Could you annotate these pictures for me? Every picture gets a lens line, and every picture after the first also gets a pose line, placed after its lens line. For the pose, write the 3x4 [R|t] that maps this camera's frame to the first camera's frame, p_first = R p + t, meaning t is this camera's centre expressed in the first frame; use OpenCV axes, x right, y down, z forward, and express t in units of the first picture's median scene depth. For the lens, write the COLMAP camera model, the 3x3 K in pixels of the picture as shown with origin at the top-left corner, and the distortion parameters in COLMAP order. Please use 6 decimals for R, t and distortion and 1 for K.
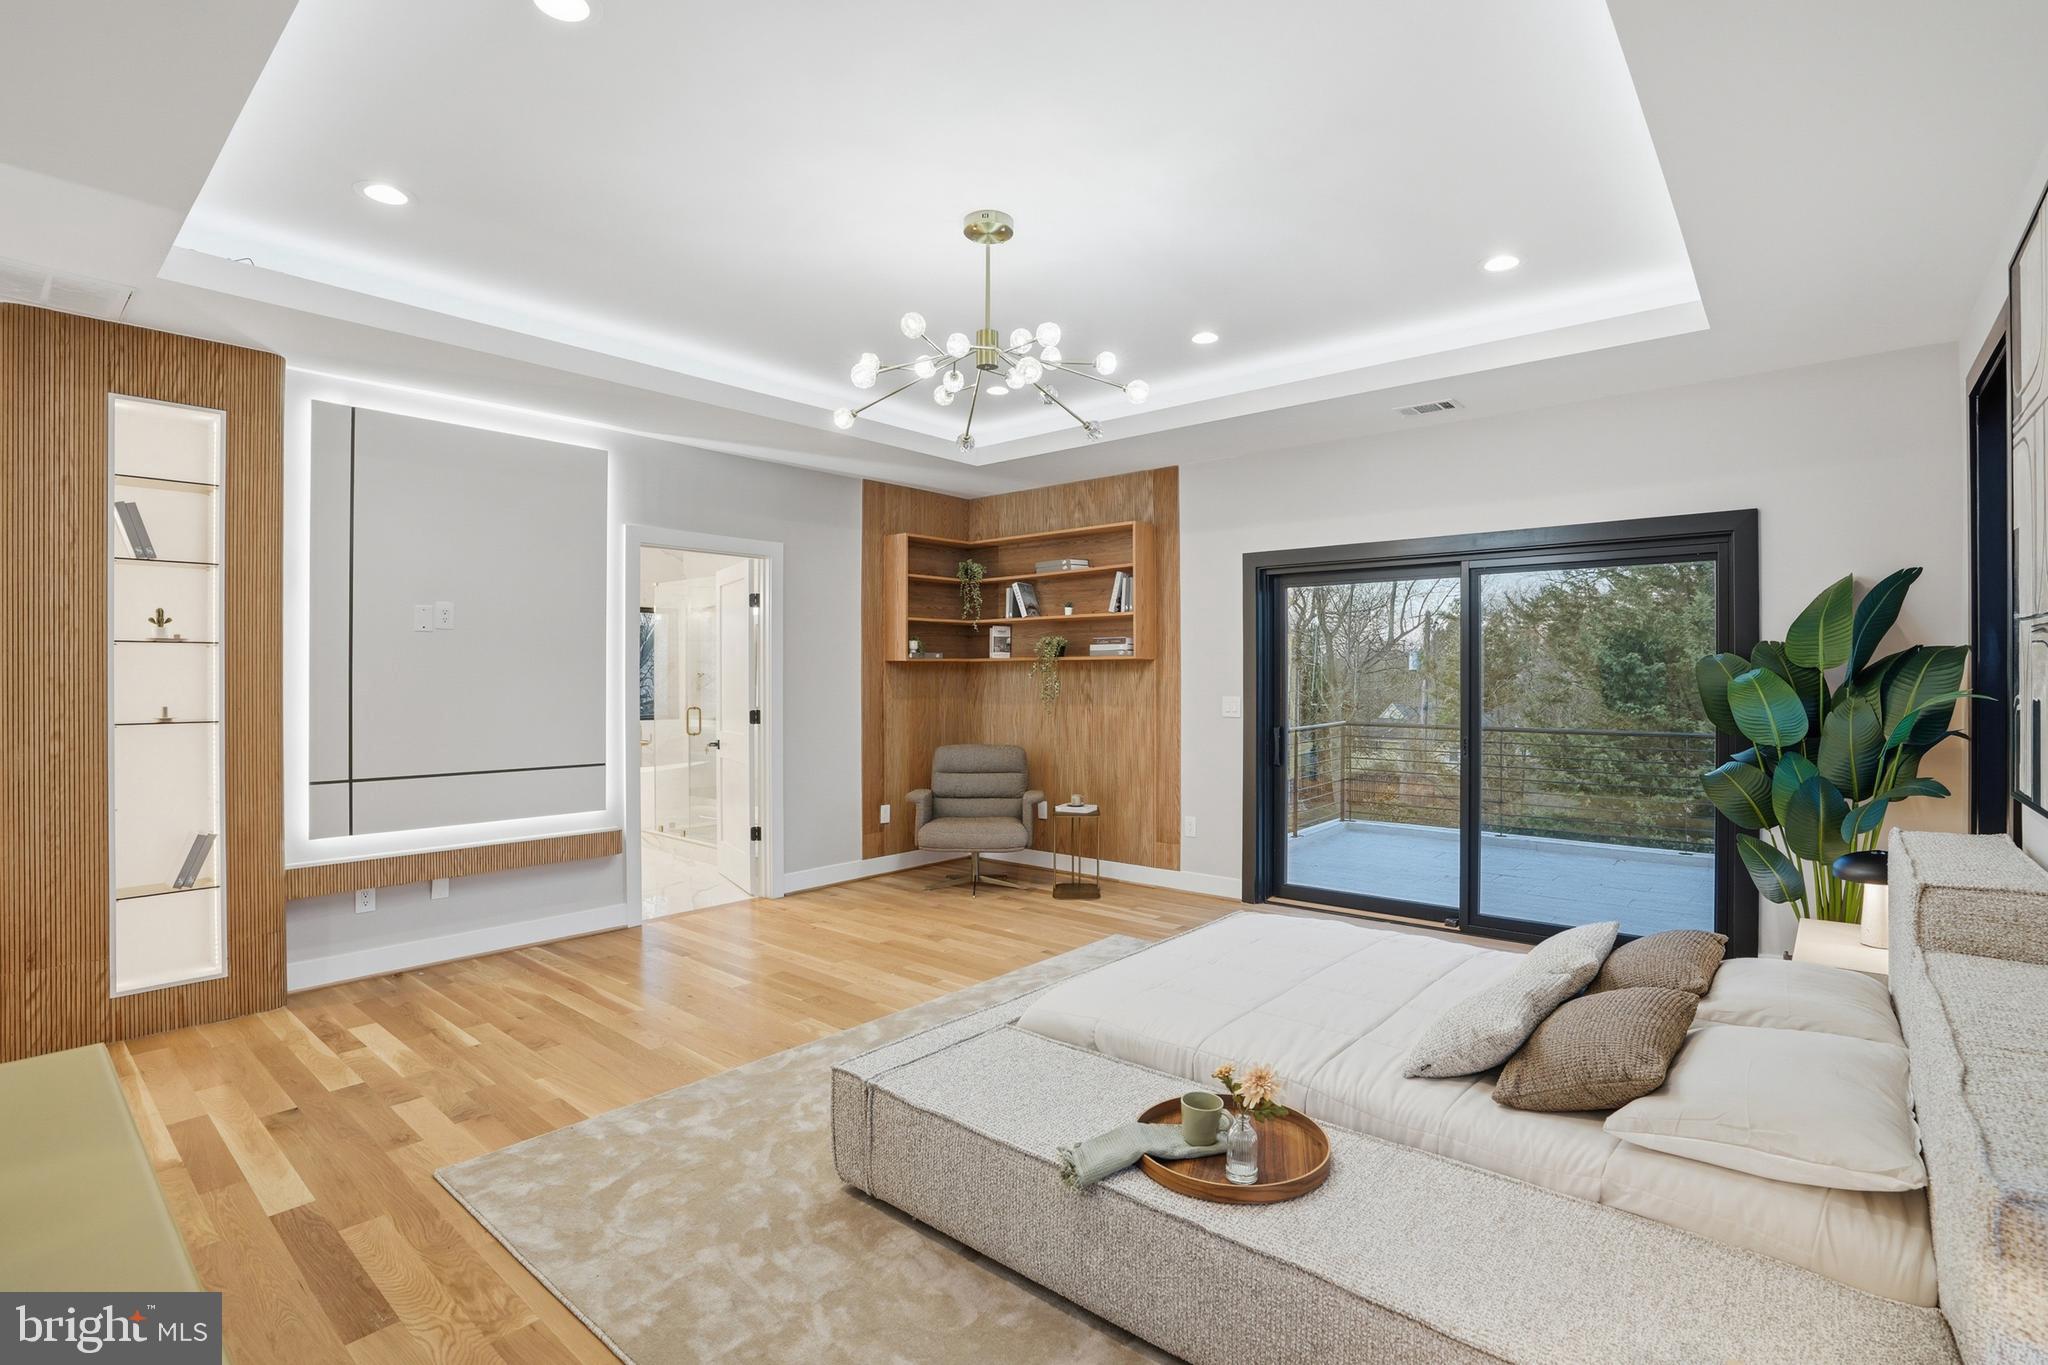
lens RADIAL K [[952.3, 0, 1031.5], [0, 952.3, 673.2], [0, 0, 1]] dist [-0.031157, 0.003377]
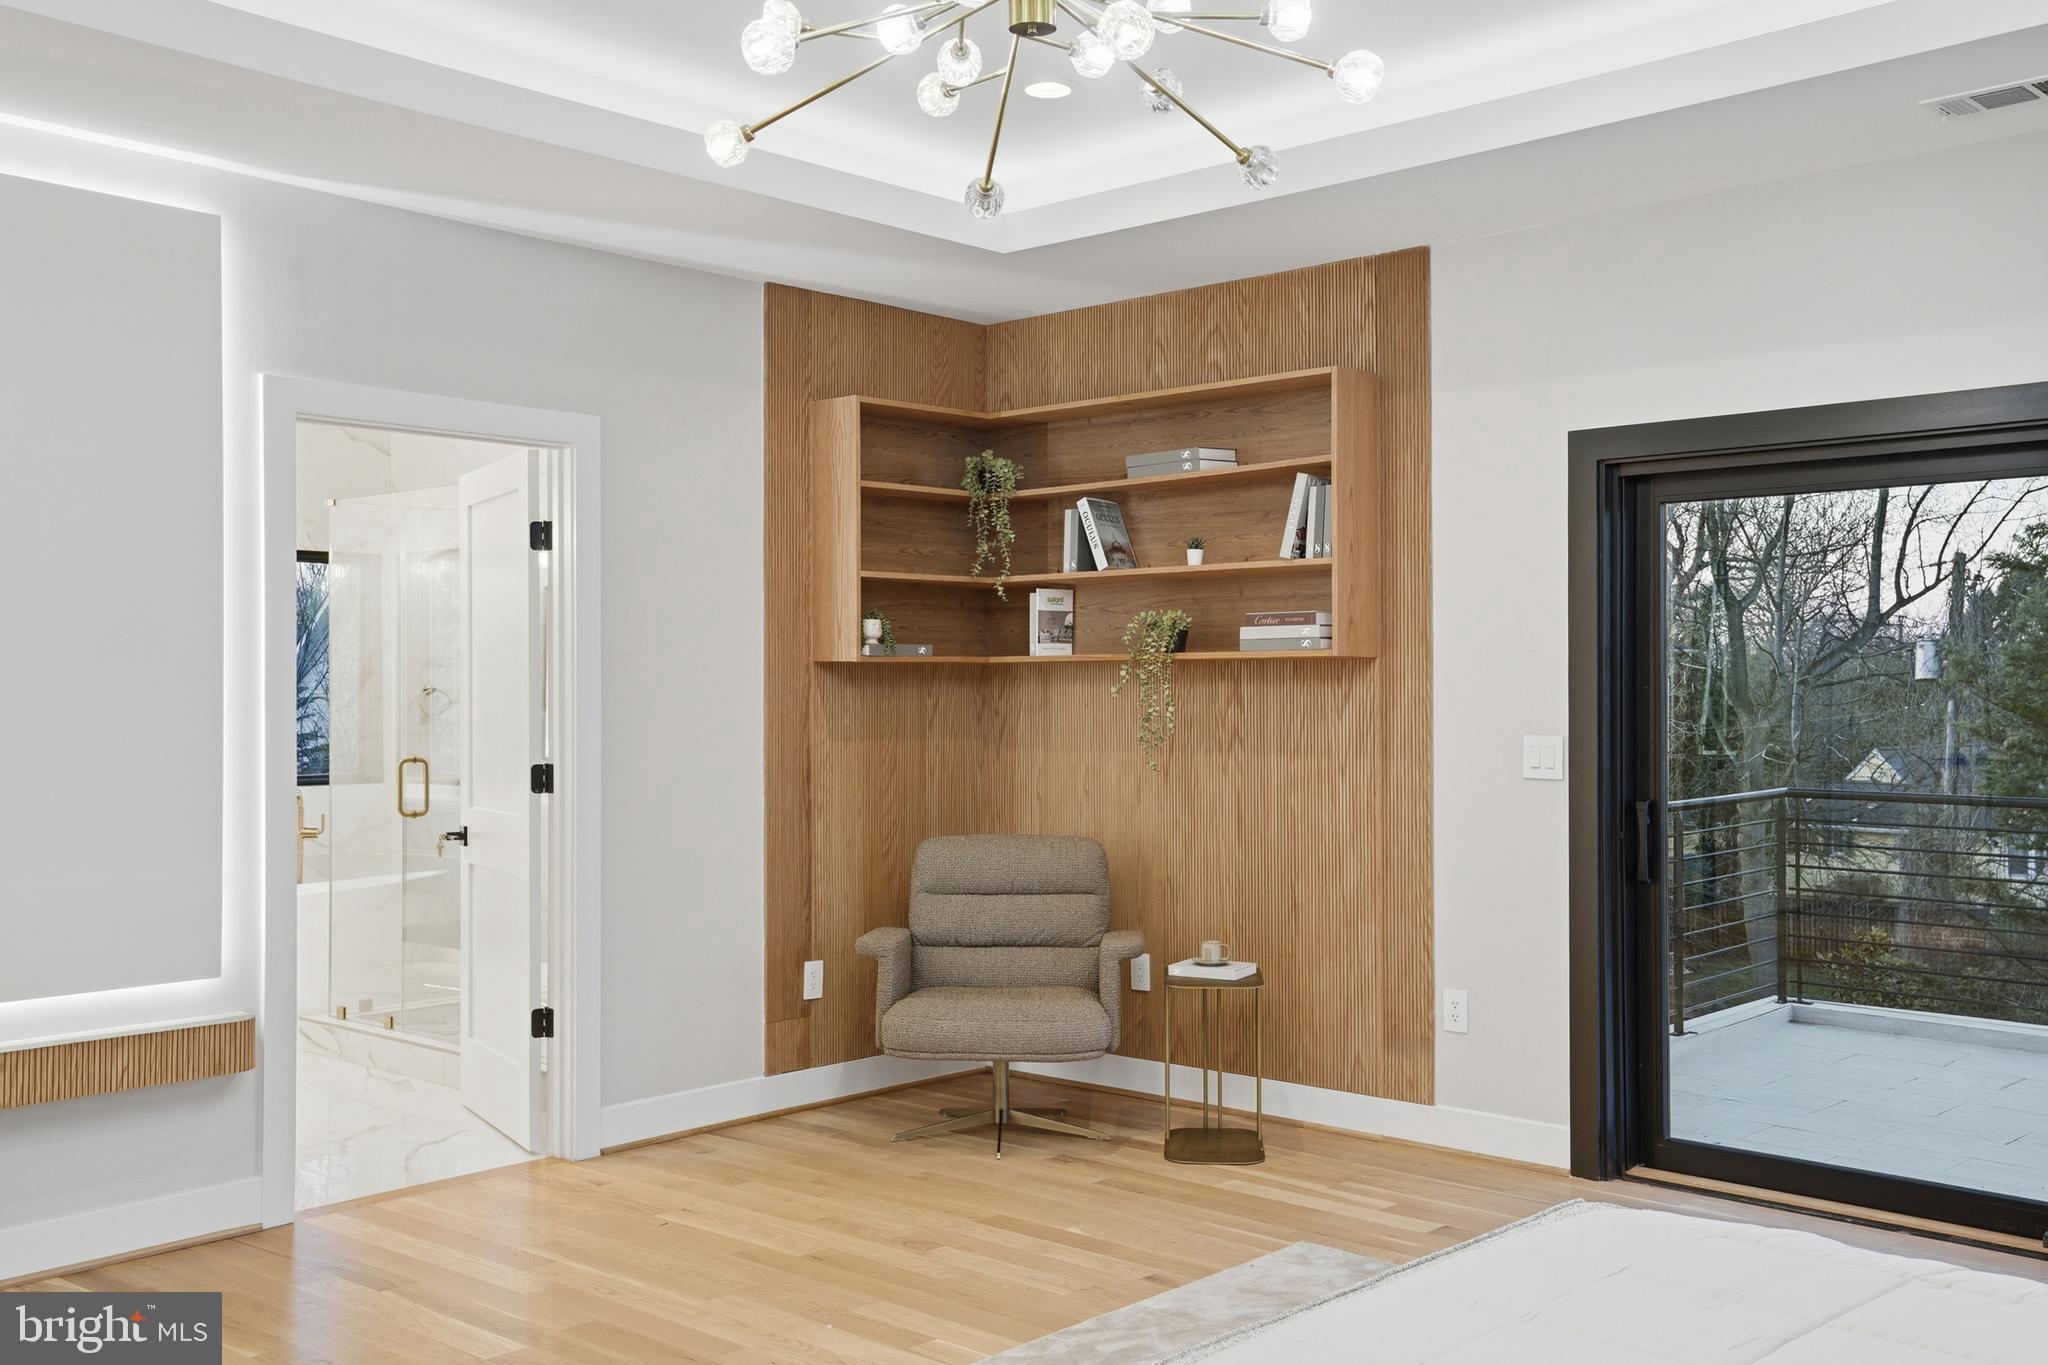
lens RADIAL K [[1946.4, 0, 1039.9], [0, 1946.4, 684.2], [0, 0, 1]] dist [0.114391, 0.000000]
pose [[0.999395, -0.001392, -0.034743, -0.005310], [0.001345, 0.999998, -0.001374, 0.000085], [0.034745, 0.001327, 0.999395, 0.017905]]
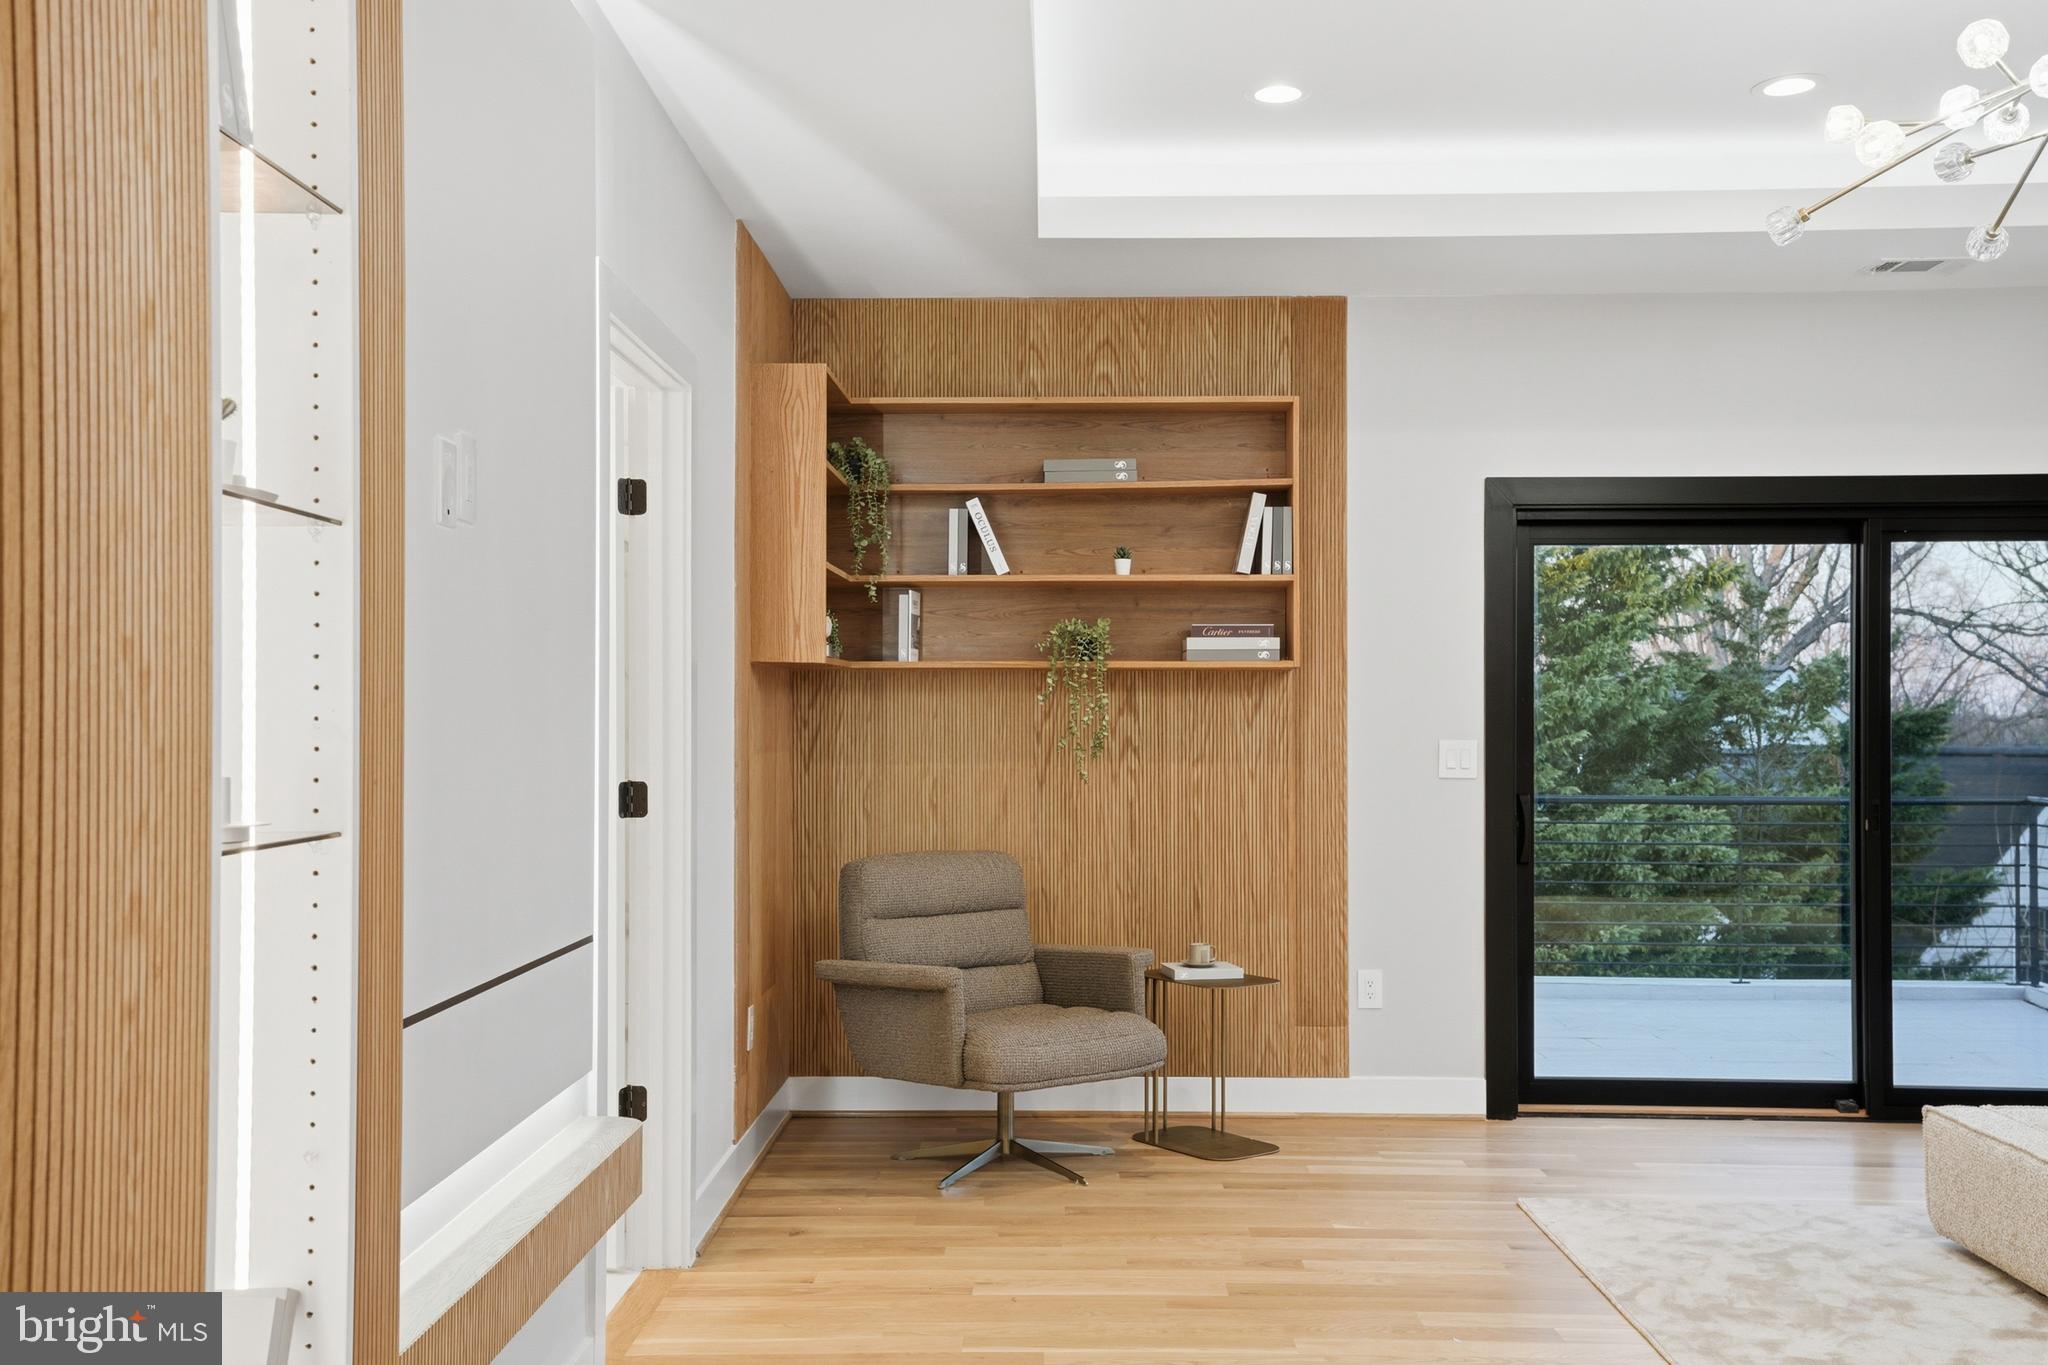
lens RADIAL K [[1946.4, 0, 1033.5], [0, 1946.4, 702.2], [0, 0, 1]] dist [0.114391, 0.000000]
pose [[0.776530, 0.008127, 0.630028, -0.653913], [-0.003926, 0.999960, -0.008060, 0.012384], [-0.630068, 0.003785, 0.776531, 0.275624]]
